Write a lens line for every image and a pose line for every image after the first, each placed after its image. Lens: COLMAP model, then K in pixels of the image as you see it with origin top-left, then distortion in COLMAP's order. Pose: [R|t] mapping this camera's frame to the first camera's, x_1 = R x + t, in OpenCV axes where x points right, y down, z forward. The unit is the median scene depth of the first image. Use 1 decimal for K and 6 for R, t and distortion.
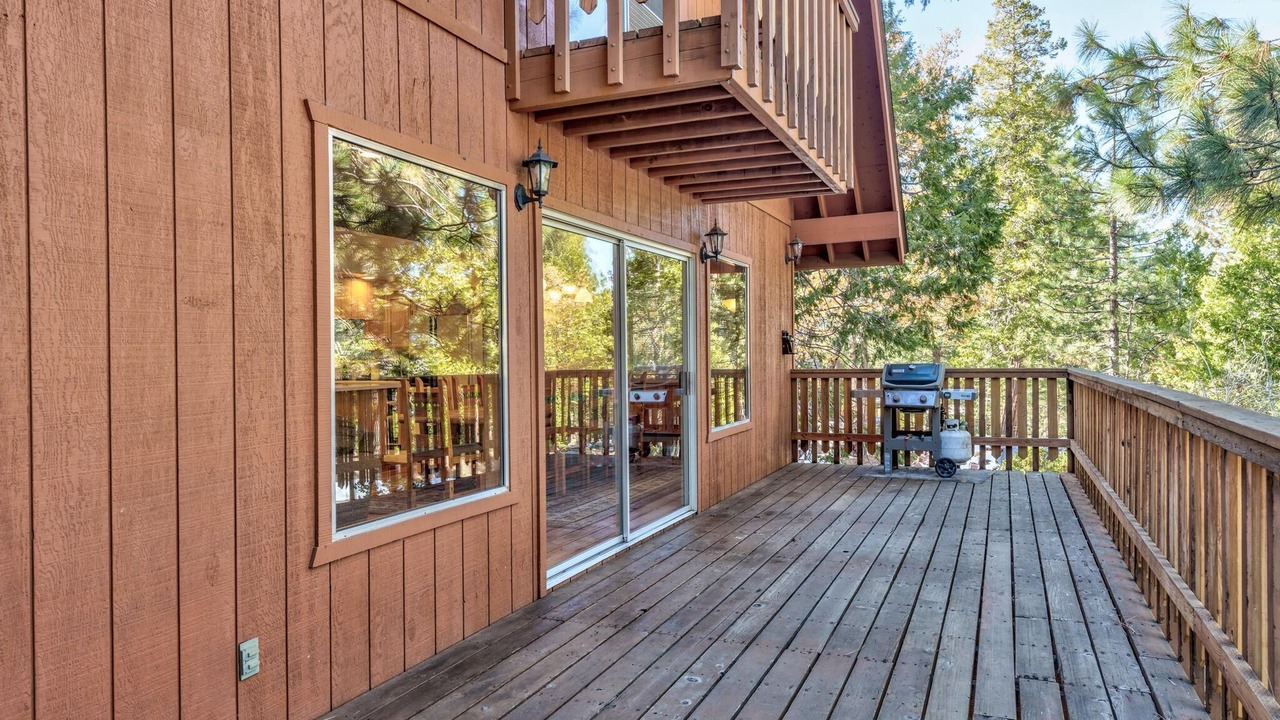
lens RADIAL K [[843.0, 0, 645.4], [0, 843.0, 360.3], [0, 0, 1]] dist [0.000390, -0.003642]
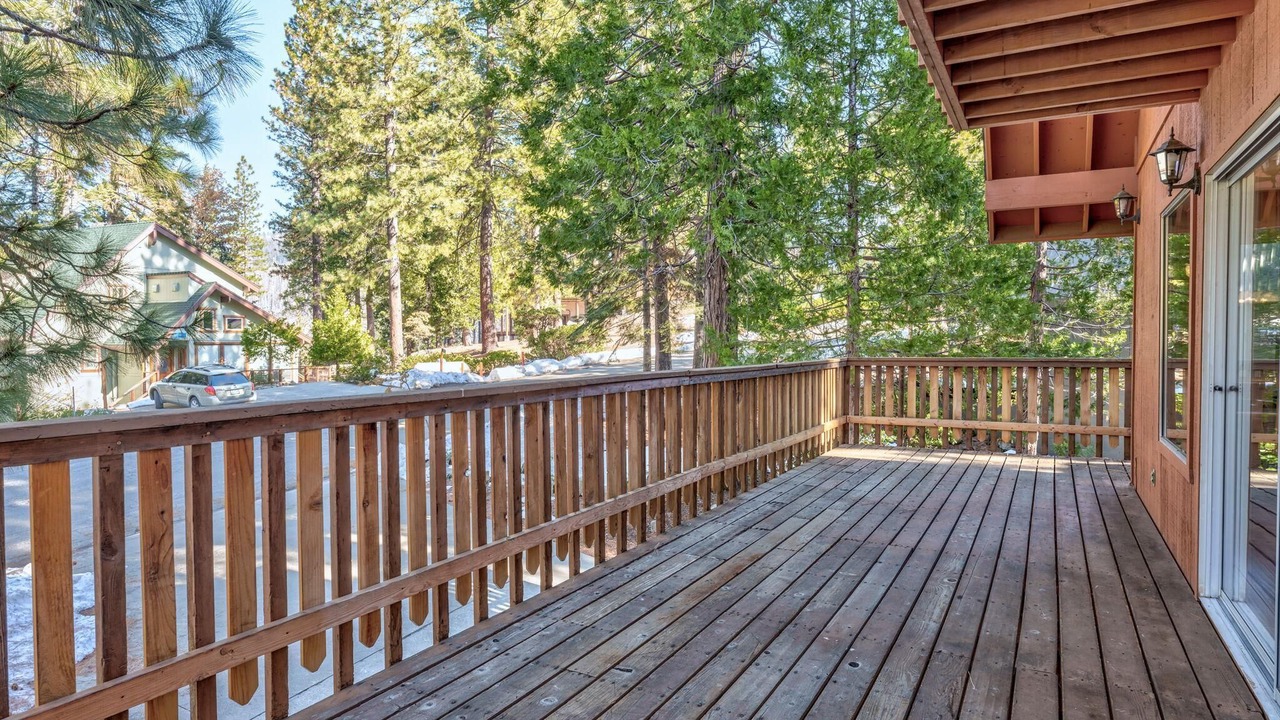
lens RADIAL K [[746.3, 0, 644.1], [0, 746.3, 361.3], [0, 0, 1]] dist [0.002777, -0.000181]
pose [[-0.995218, 0.011134, 0.097038, 0.420656], [0.014481, 0.999322, 0.033851, -0.020323], [-0.096595, 0.035095, -0.994705, 1.947753]]
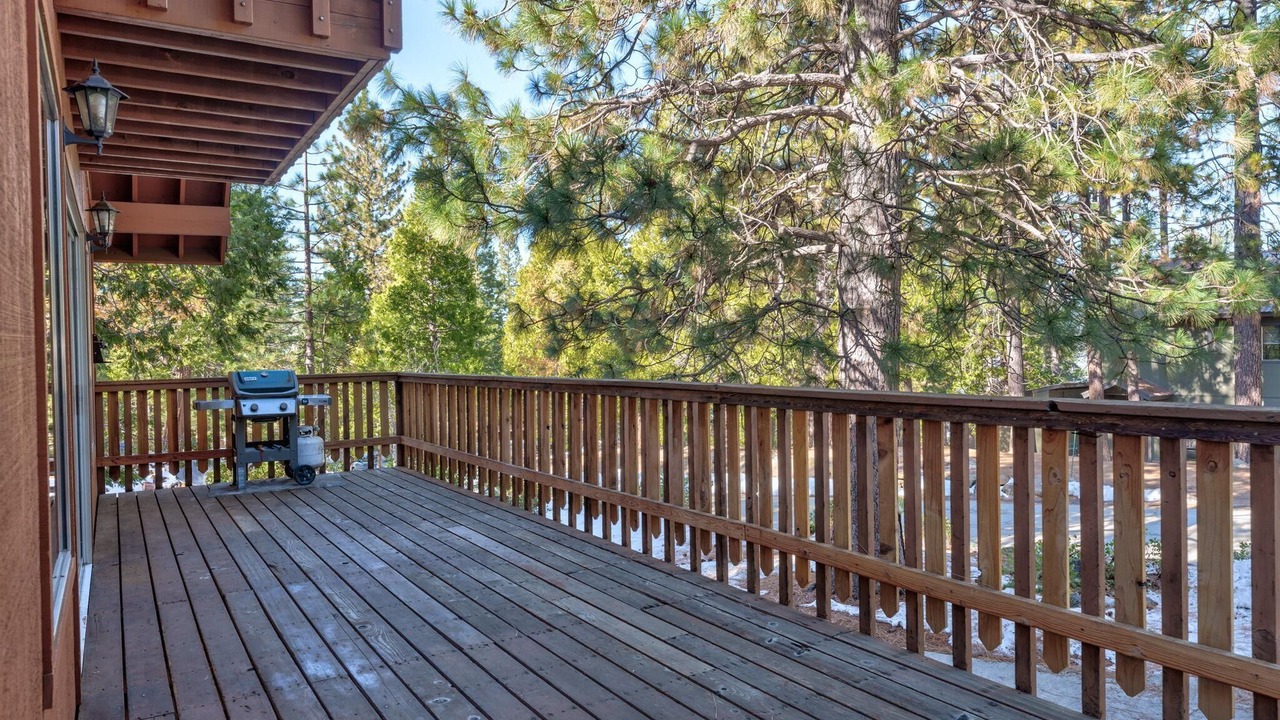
lens RADIAL K [[843.0, 0, 646.0], [0, 843.0, 356.4], [0, 0, 1]] dist [0.000390, -0.003642]
pose [[0.568525, -0.006882, 0.822638, -0.447421], [0.020629, 0.999770, -0.005893, 0.005152], [-0.822408, 0.020321, 0.568536, 0.209950]]
